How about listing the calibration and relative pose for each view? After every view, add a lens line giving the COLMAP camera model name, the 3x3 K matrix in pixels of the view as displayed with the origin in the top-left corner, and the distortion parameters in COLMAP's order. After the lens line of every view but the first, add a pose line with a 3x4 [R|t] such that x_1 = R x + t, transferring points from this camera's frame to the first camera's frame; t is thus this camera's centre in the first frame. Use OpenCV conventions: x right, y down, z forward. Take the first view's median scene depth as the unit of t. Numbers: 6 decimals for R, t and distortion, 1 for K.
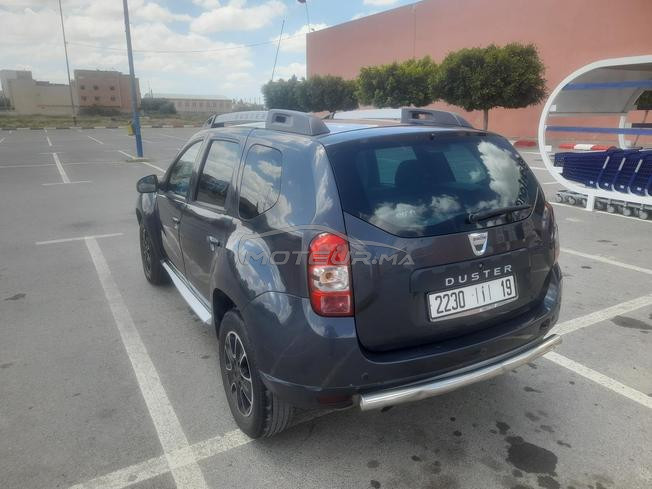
lens RADIAL K [[475.2, 0, 315.0], [0, 475.2, 244.7], [0, 0, 1]] dist [0.001510, -0.005822]
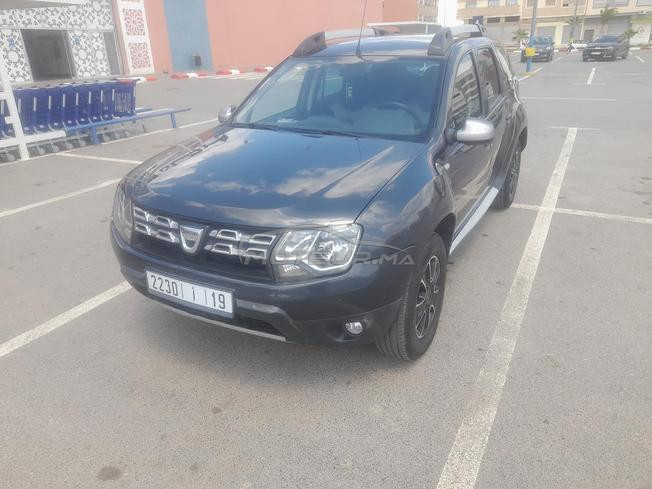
lens RADIAL K [[475.2, 0, 315.0], [0, 475.2, 244.7], [0, 0, 1]] dist [0.001510, -0.005822]
pose [[-0.520901, -0.310354, 0.795200, -0.587173], [0.263115, 0.827832, 0.495444, -0.281203], [-0.812055, 0.467306, -0.349560, 1.067765]]
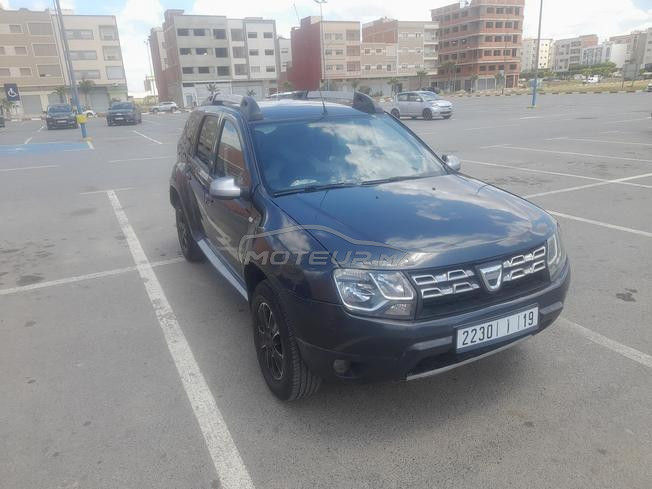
lens RADIAL K [[475.2, 0, 315.0], [0, 475.2, 244.7], [0, 0, 1]] dist [0.001510, -0.005822]
pose [[-0.997342, 0.017256, 0.070782, 0.690566], [0.053110, 0.837263, 0.544215, -0.527964], [-0.049872, 0.546528, -0.835954, 1.803652]]
